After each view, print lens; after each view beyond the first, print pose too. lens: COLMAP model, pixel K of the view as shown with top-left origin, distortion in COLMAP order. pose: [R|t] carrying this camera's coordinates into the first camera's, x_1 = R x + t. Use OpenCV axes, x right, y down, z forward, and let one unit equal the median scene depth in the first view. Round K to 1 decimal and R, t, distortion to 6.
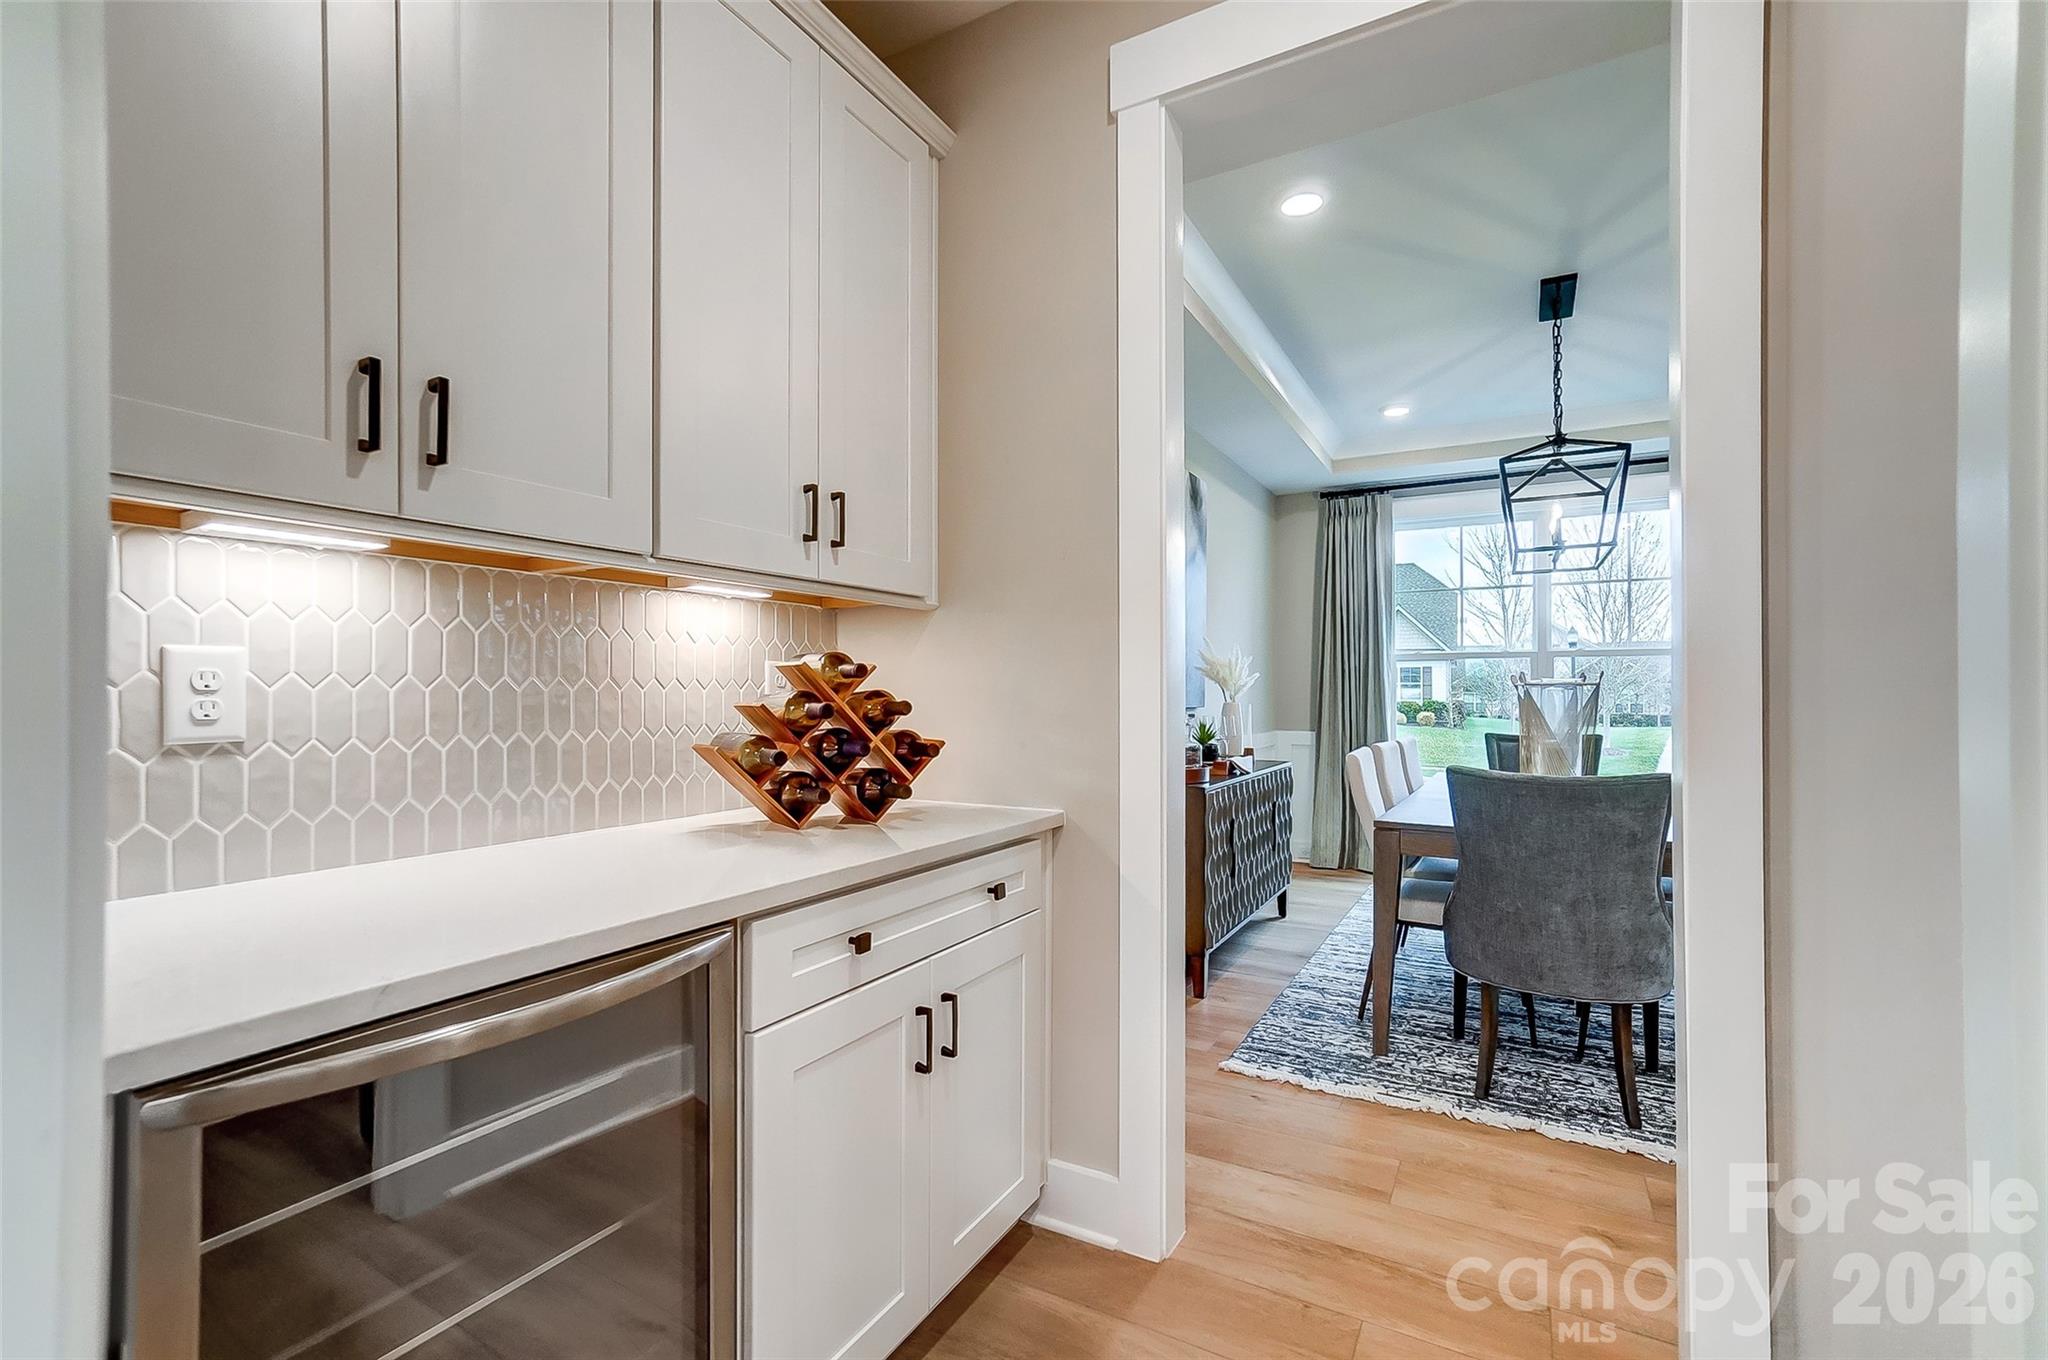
lens RADIAL K [[910.0, 0, 1008.4], [0, 910.0, 684.6], [0, 0, 1]] dist [-0.016541, 0.001070]
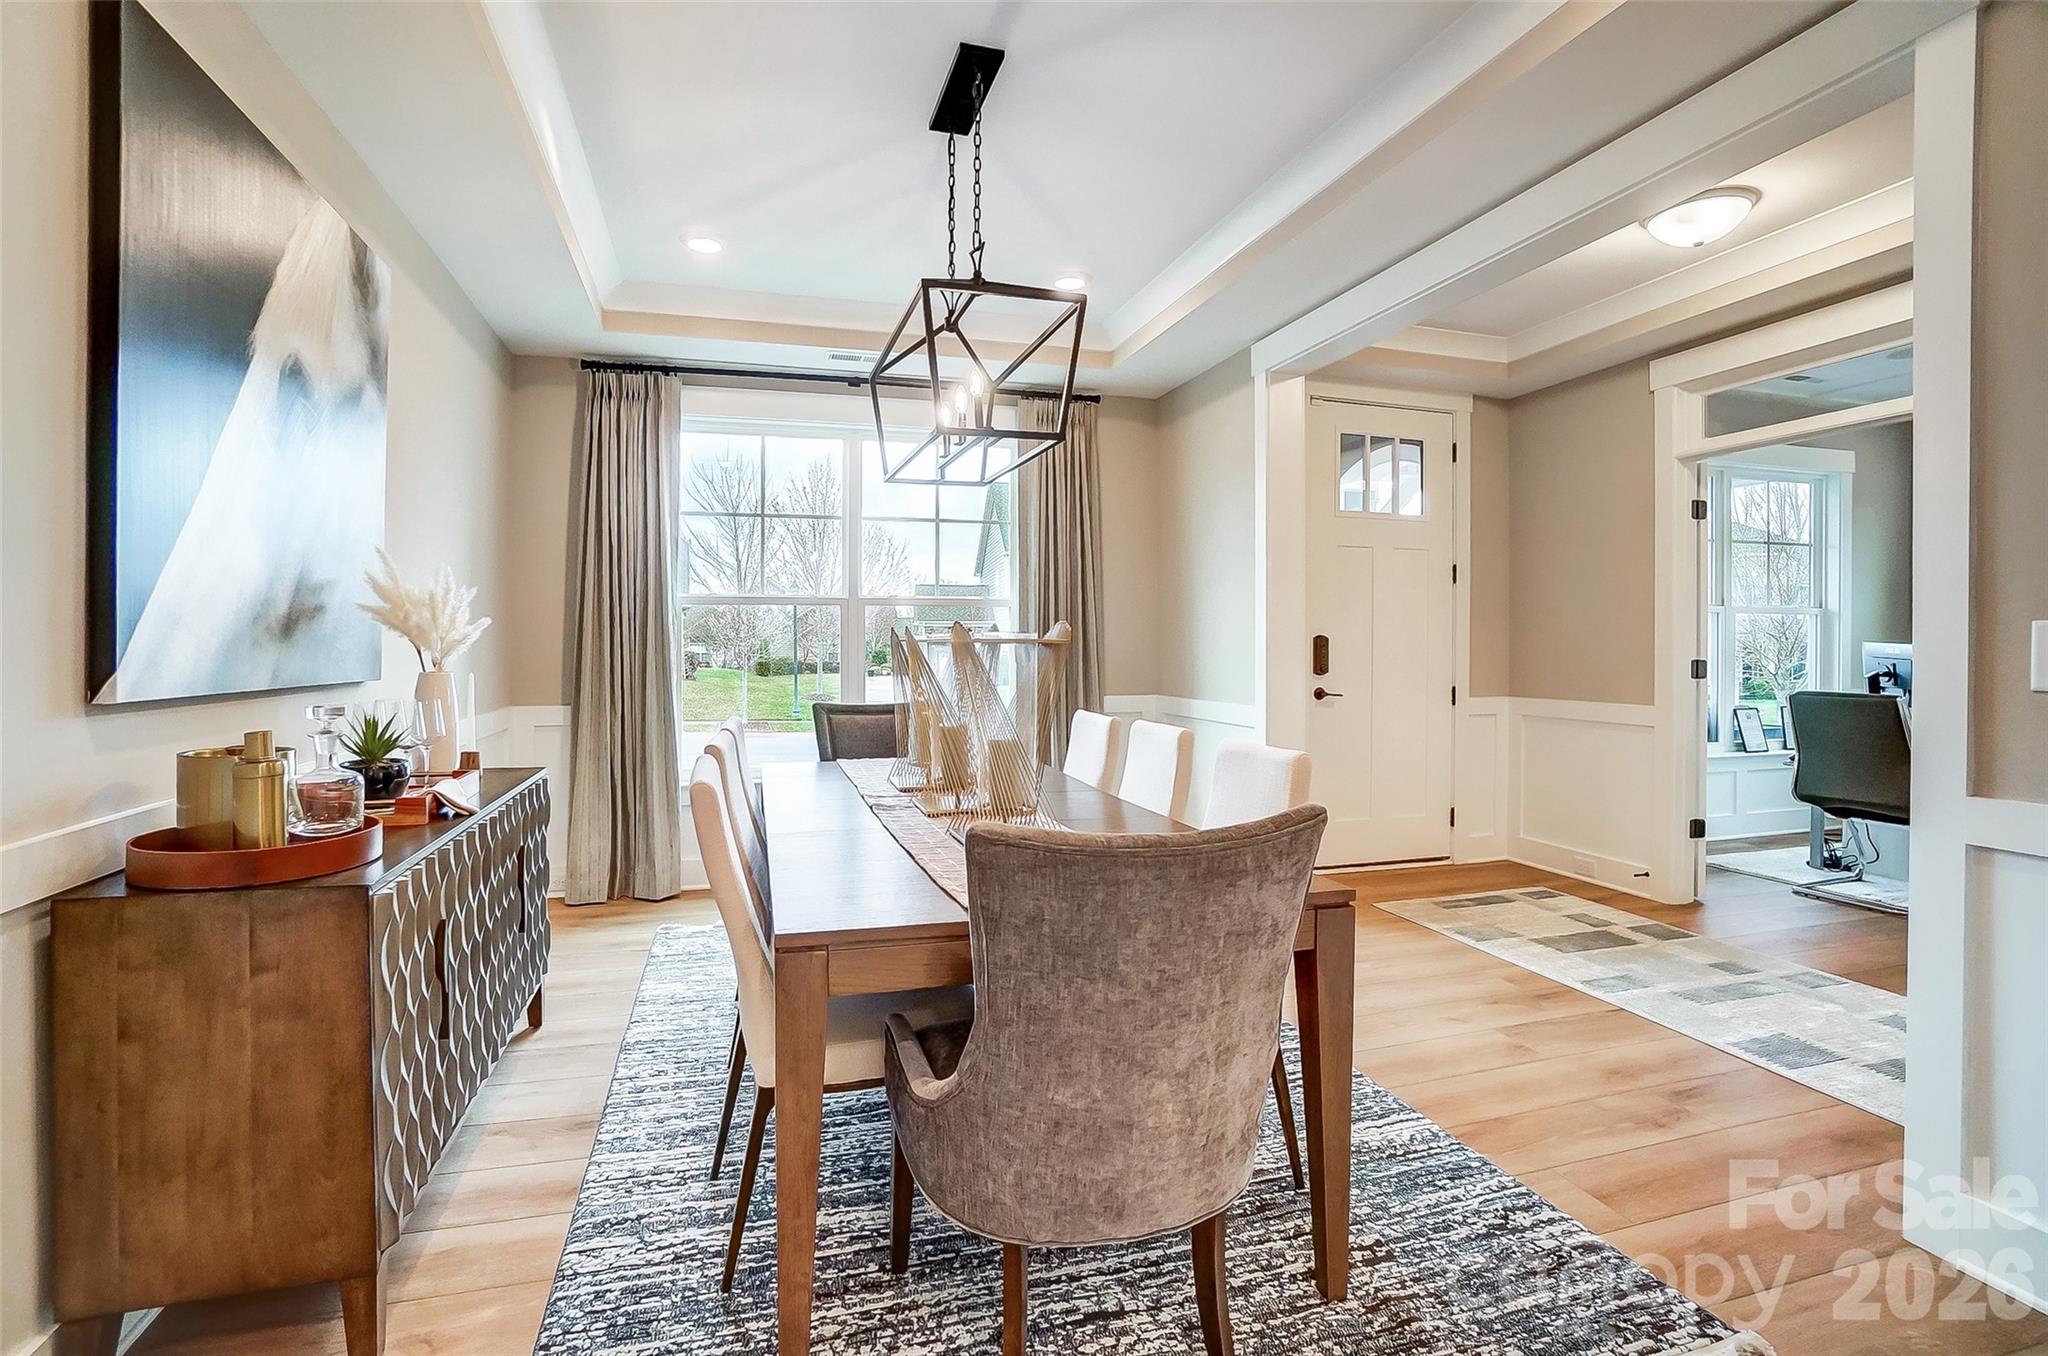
lens RADIAL K [[973.1, 0, 1022.5], [0, 973.1, 647.3], [0, 0, 1]] dist [-0.048166, 0.000339]
pose [[0.703268, -0.003328, 0.710917, 0.086647], [-0.005261, 0.999937, 0.009885, -0.002546], [-0.710905, -0.010692, 0.703207, 0.350390]]
